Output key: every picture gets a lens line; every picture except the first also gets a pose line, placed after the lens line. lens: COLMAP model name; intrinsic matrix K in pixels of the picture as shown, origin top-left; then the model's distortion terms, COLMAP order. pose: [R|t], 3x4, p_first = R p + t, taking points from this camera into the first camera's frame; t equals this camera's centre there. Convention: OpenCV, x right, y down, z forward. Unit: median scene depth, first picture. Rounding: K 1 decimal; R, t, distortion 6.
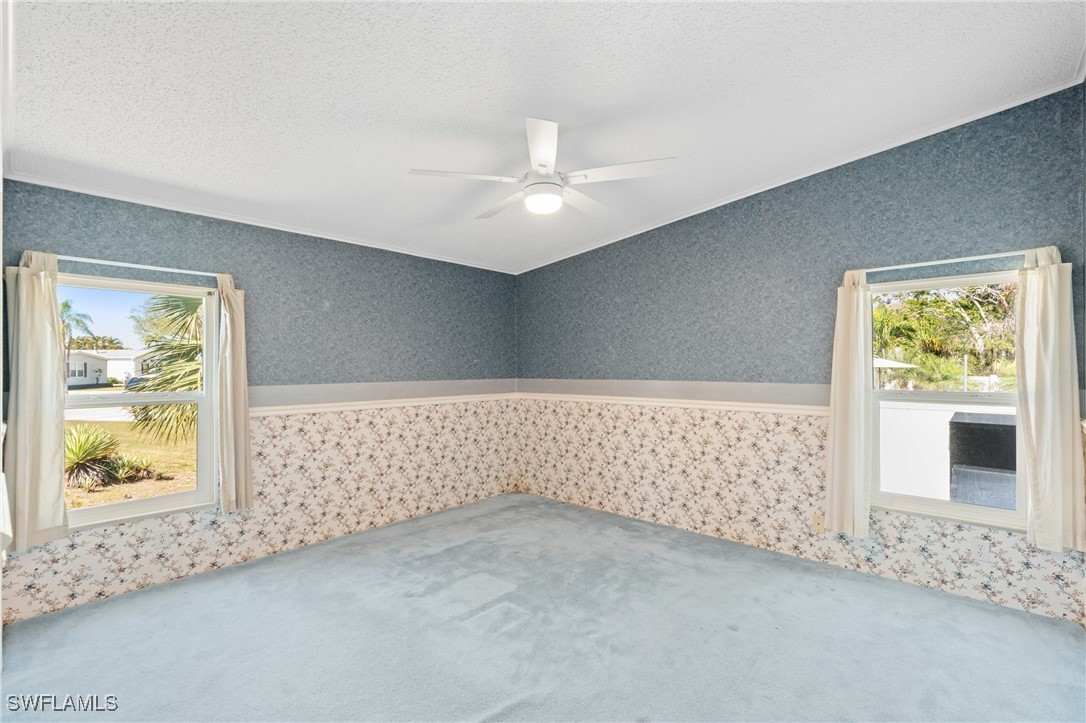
lens RADIAL K [[488.4, 0, 543.0], [0, 488.4, 361.5], [0, 0, 1]] dist [-0.003012, 0.000869]
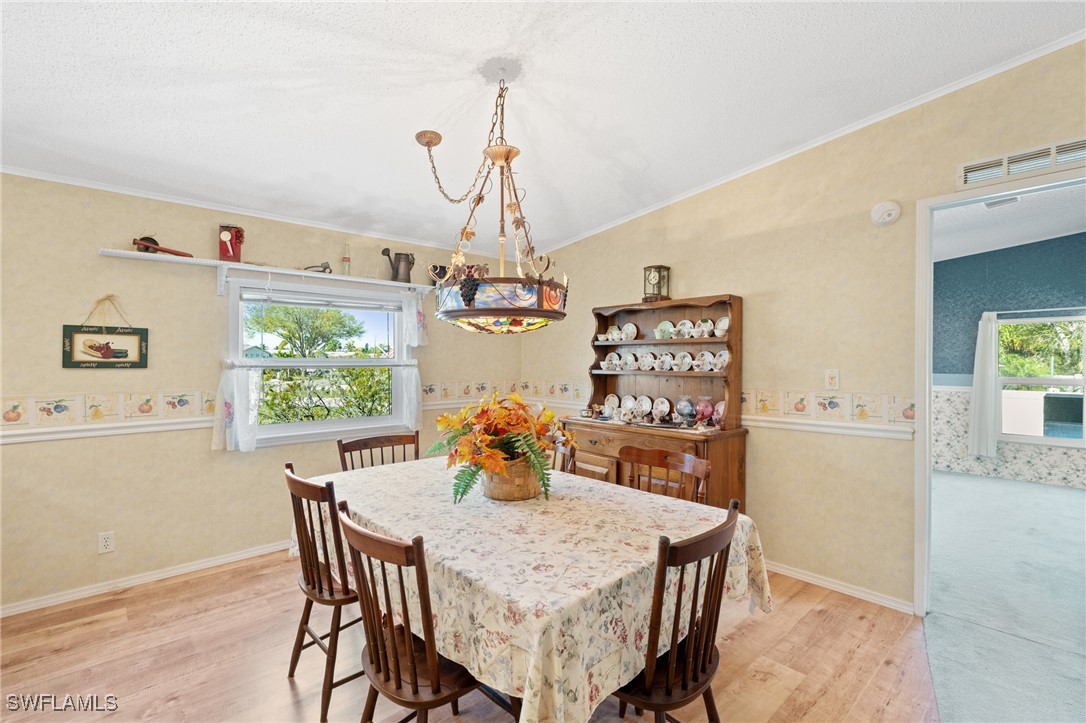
lens RADIAL K [[488.4, 0, 543.0], [0, 488.4, 361.5], [0, 0, 1]] dist [-0.003012, 0.000869]
pose [[0.995970, 0.007925, -0.089332, -0.851628], [-0.007204, 0.999939, 0.008393, -0.004013], [0.089393, -0.007716, 0.995967, -0.958543]]
